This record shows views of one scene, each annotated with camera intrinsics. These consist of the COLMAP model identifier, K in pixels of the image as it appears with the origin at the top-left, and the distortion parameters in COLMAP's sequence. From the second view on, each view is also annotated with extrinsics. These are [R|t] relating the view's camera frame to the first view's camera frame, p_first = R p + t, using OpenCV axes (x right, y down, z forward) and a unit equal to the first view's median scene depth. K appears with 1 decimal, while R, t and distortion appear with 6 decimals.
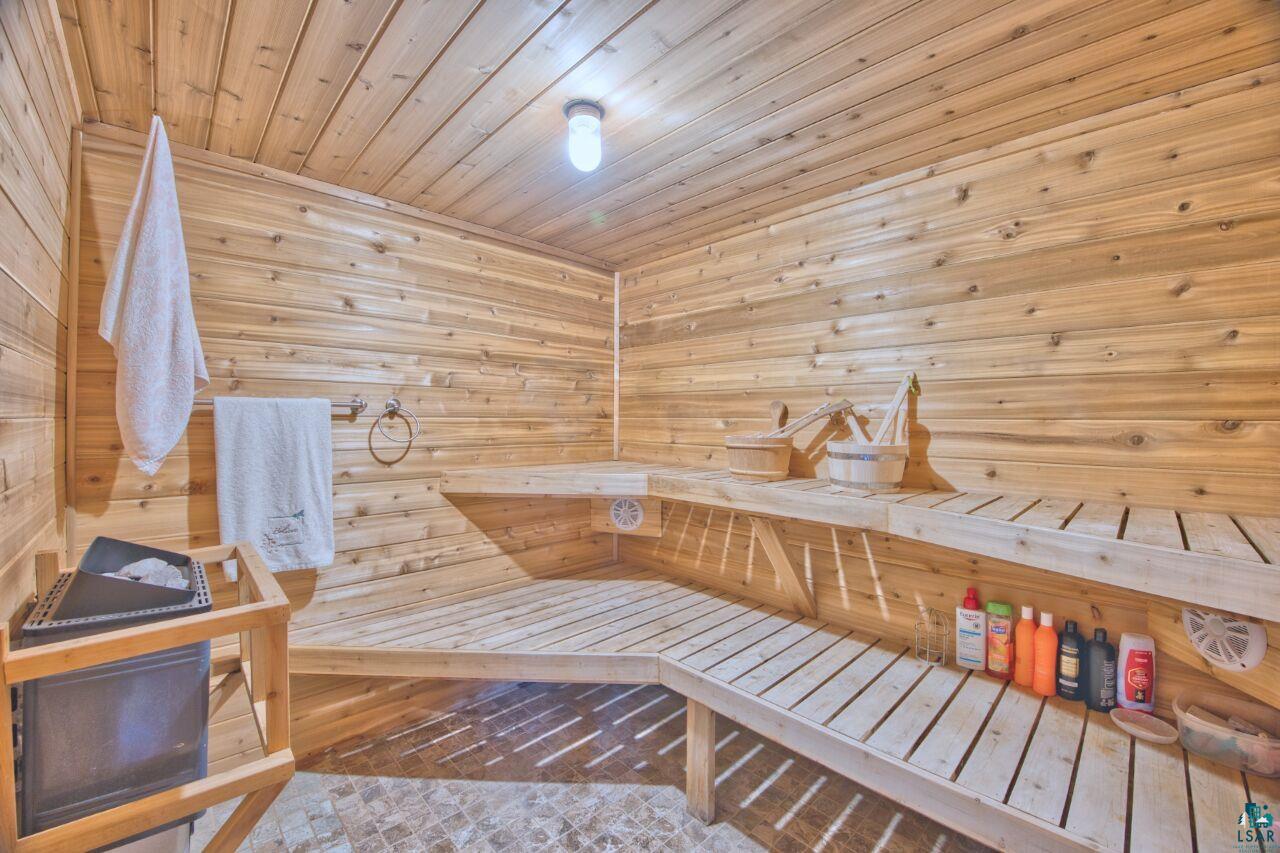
lens RADIAL K [[514.7, 0, 651.1], [0, 514.7, 424.5], [0, 0, 1]] dist [-0.029775, -0.001524]
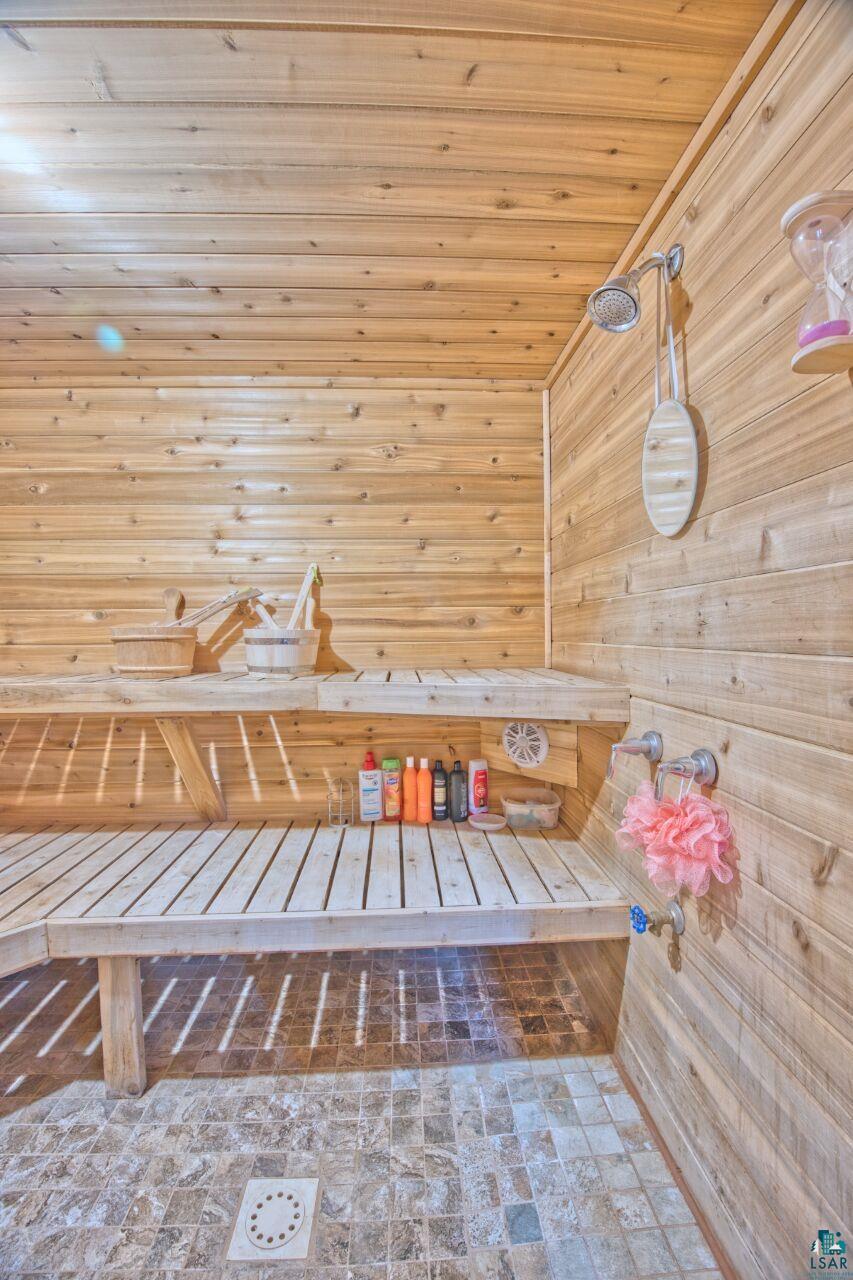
lens RADIAL K [[514.7, 0, 423.1], [0, 514.7, 643.8], [0, 0, 1]] dist [-0.029775, -0.001524]
pose [[0.662319, -0.028812, 0.748668, -0.164550], [0.020395, 0.999583, 0.020426, 0.050911], [-0.748944, 0.001740, 0.662631, 0.120393]]
